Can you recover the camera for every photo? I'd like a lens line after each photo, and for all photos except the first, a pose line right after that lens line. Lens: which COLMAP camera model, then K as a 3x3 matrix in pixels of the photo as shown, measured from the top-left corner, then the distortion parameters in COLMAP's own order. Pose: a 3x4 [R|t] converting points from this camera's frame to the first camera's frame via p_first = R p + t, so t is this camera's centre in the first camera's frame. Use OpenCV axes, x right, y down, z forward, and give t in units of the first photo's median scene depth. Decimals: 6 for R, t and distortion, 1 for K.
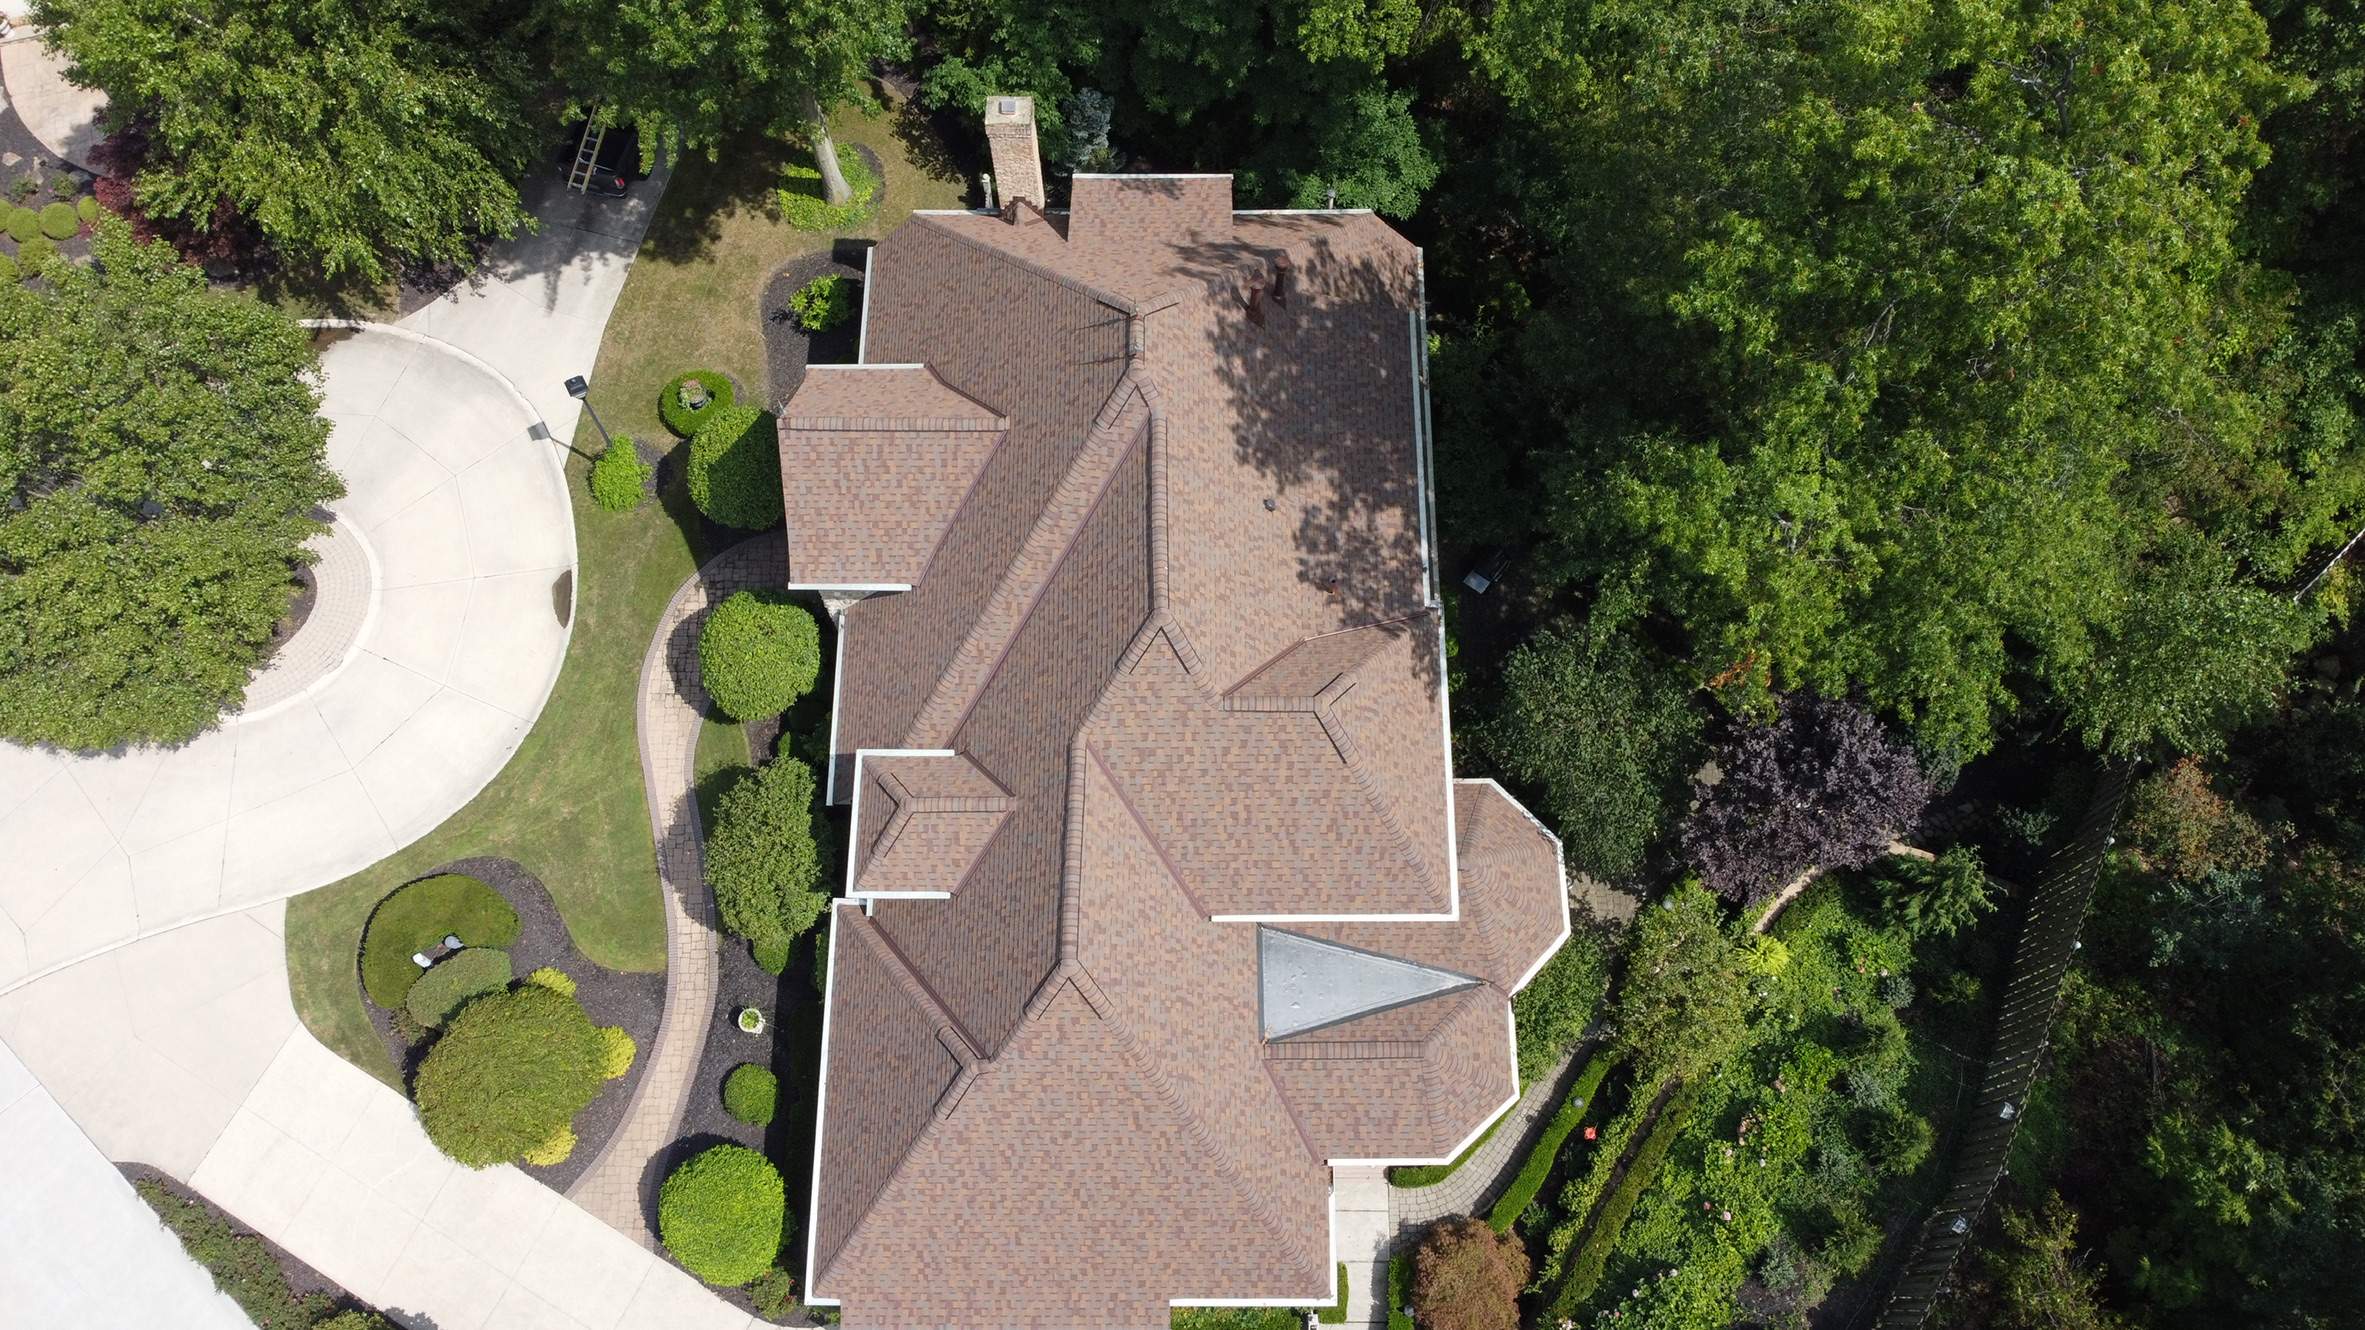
lens RADIAL K [[1885.7, 0, 1182.5], [0, 1885.7, 665.0], [0, 0, 1]] dist [0.055991, -0.002043]
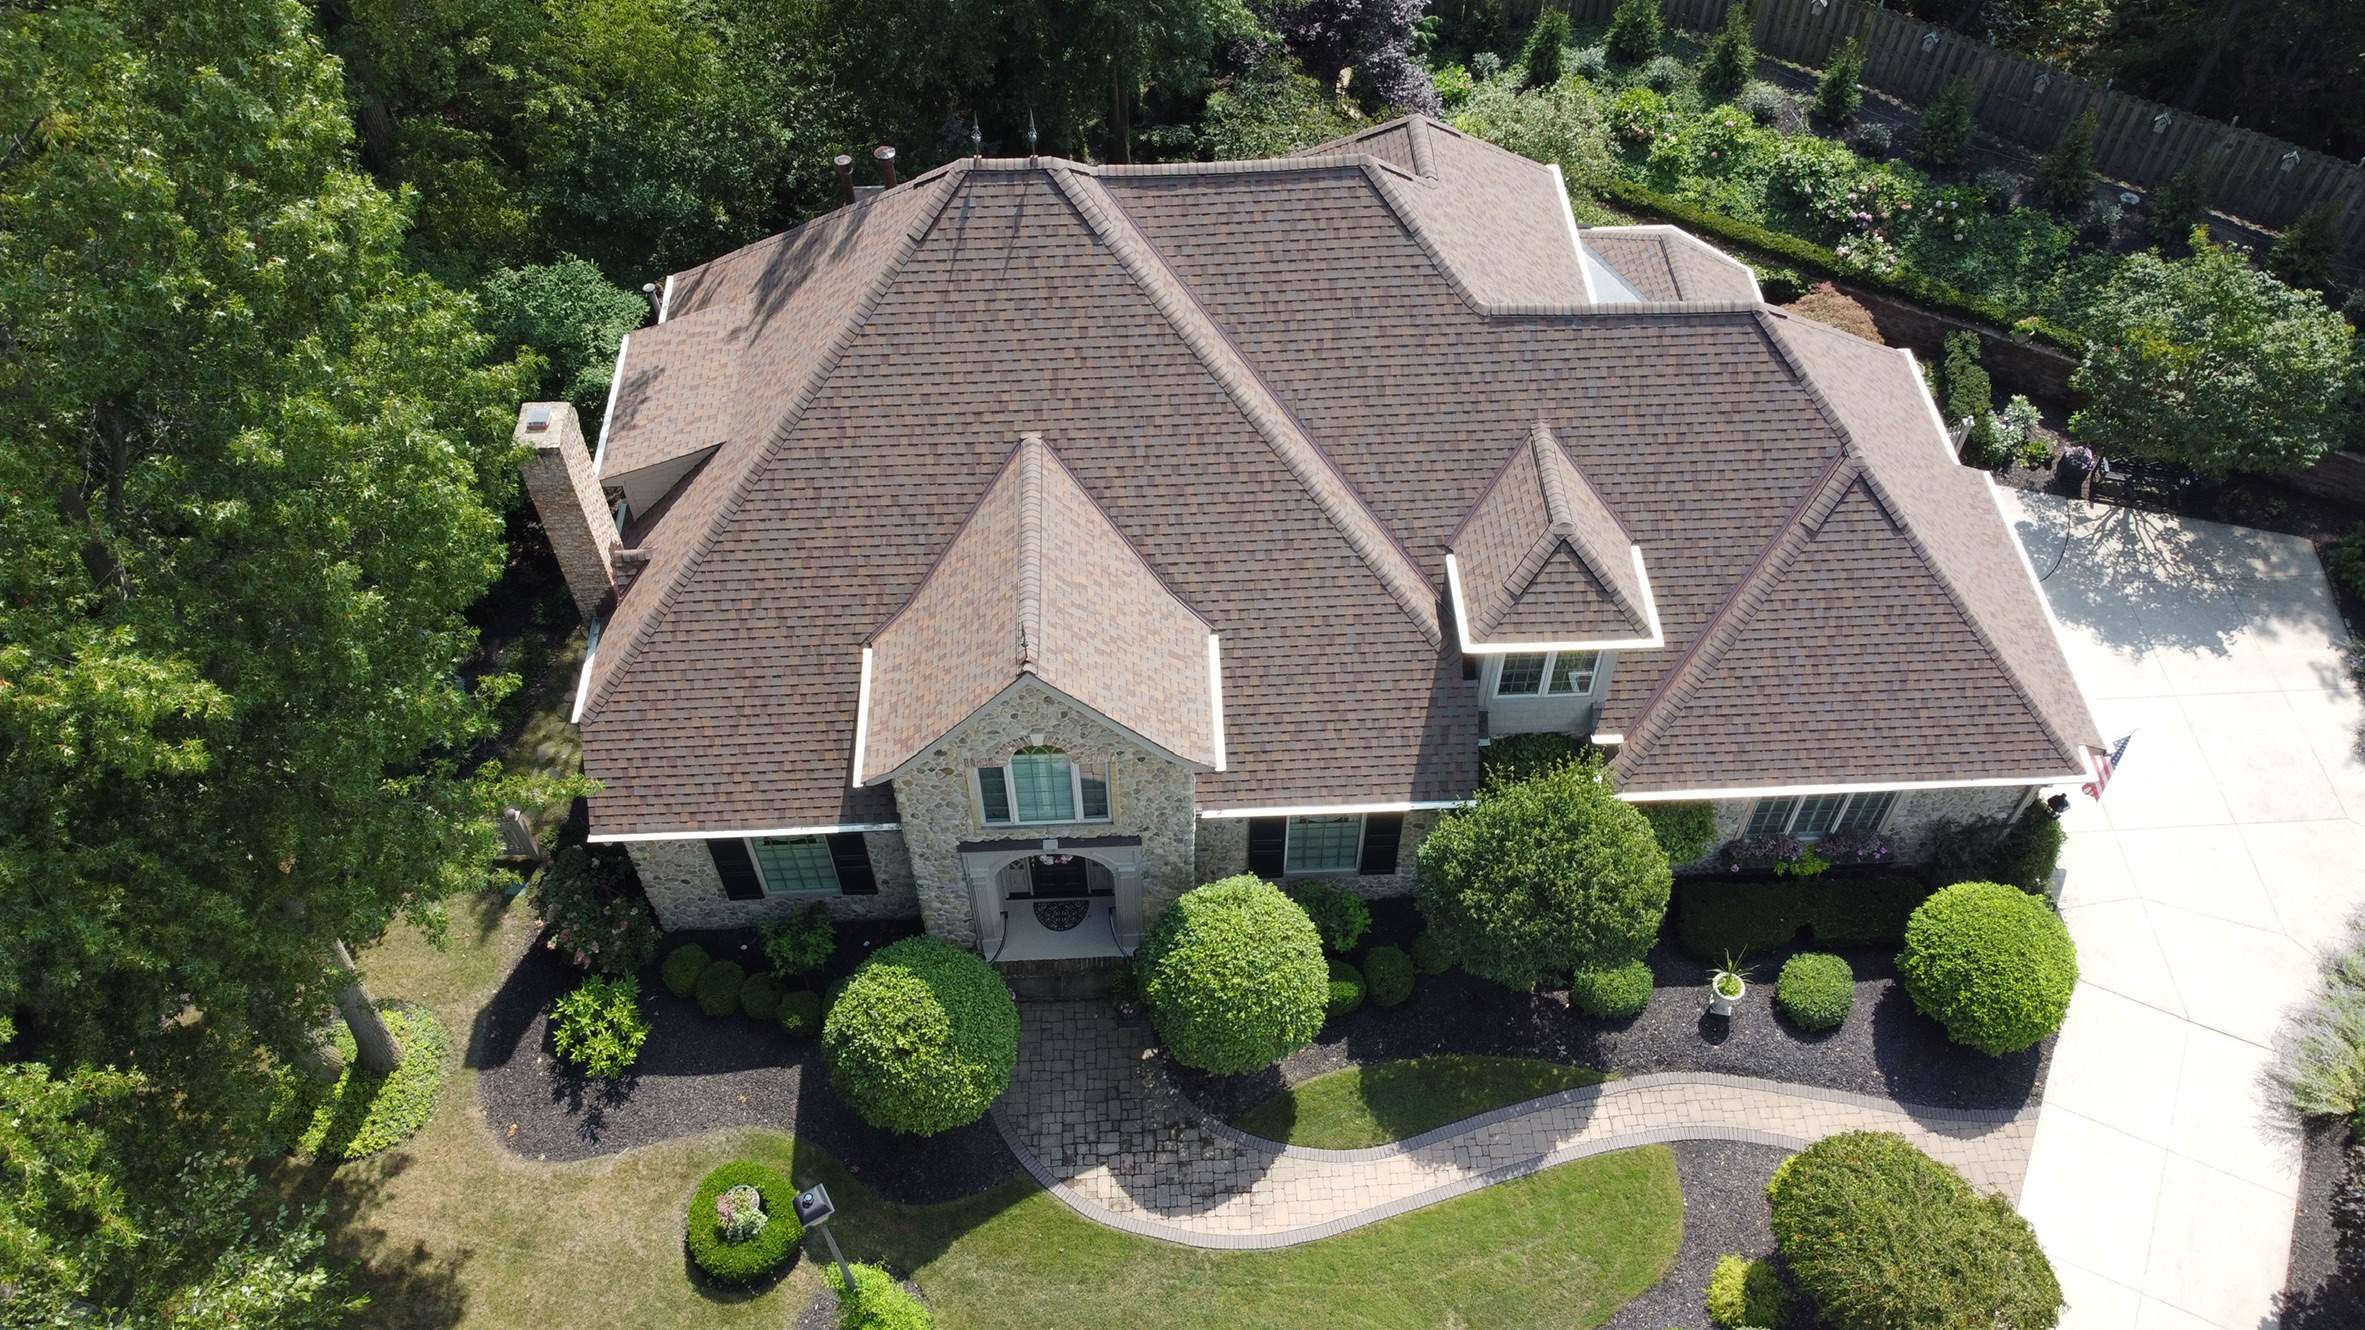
lens RADIAL K [[1788.0, 0, 1182.5], [0, 1788.0, 665.0], [0, 0, 1]] dist [0.003173, -0.009527]
pose [[-0.045962, -0.771213, 0.634916, -0.520023], [0.933820, 0.192562, 0.301498, -0.228662], [-0.354779, 0.606755, 0.711323, 0.460947]]
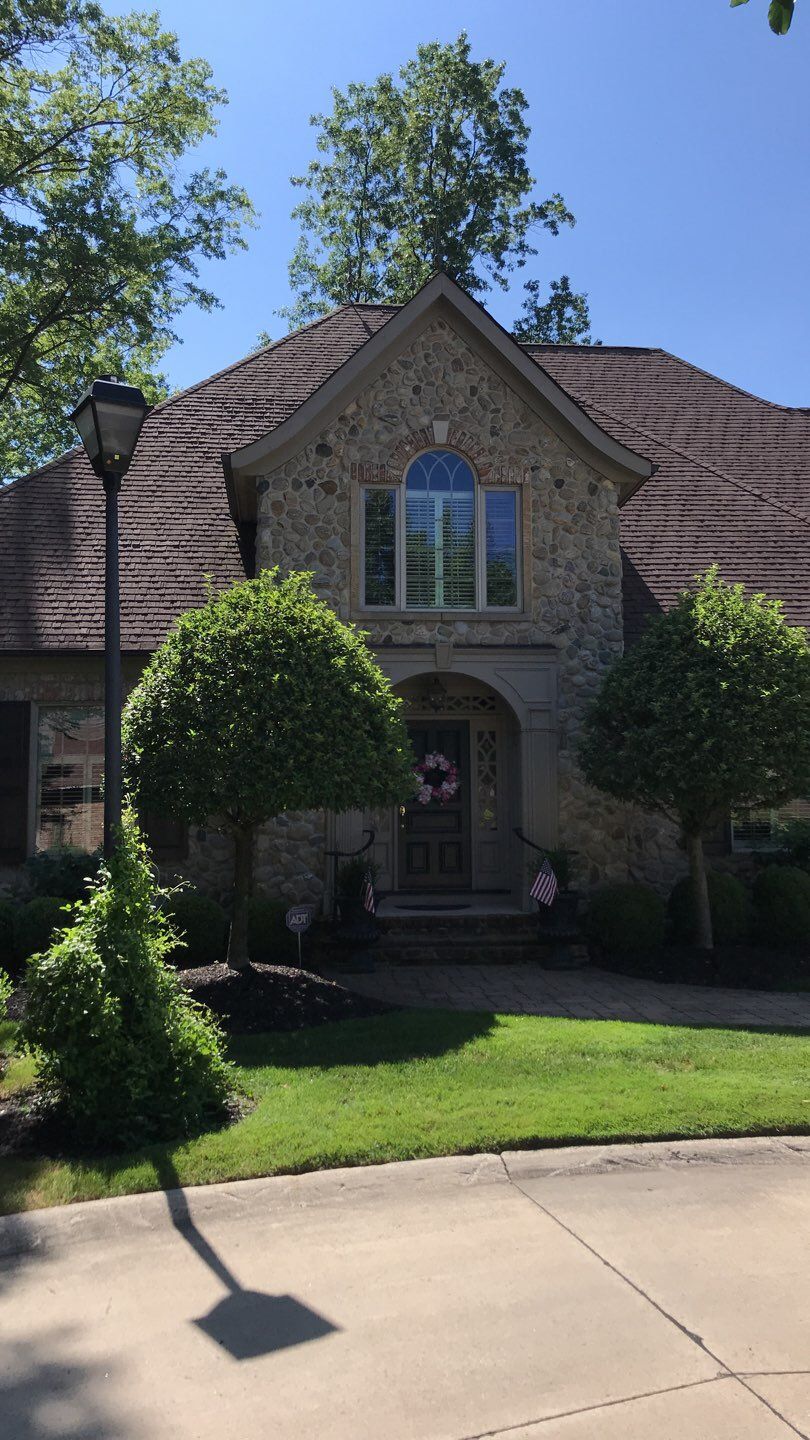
lens RADIAL K [[1148.2, 0, 406.2], [0, 1148.2, 664.6], [0, 0, 1]] dist [0.055991, -0.002043]
pose [[-0.097571, 0.124871, 0.987364, -0.475737], [0.929723, 0.365418, 0.045661, -0.095715], [-0.355099, 0.922430, -0.151750, 1.004997]]
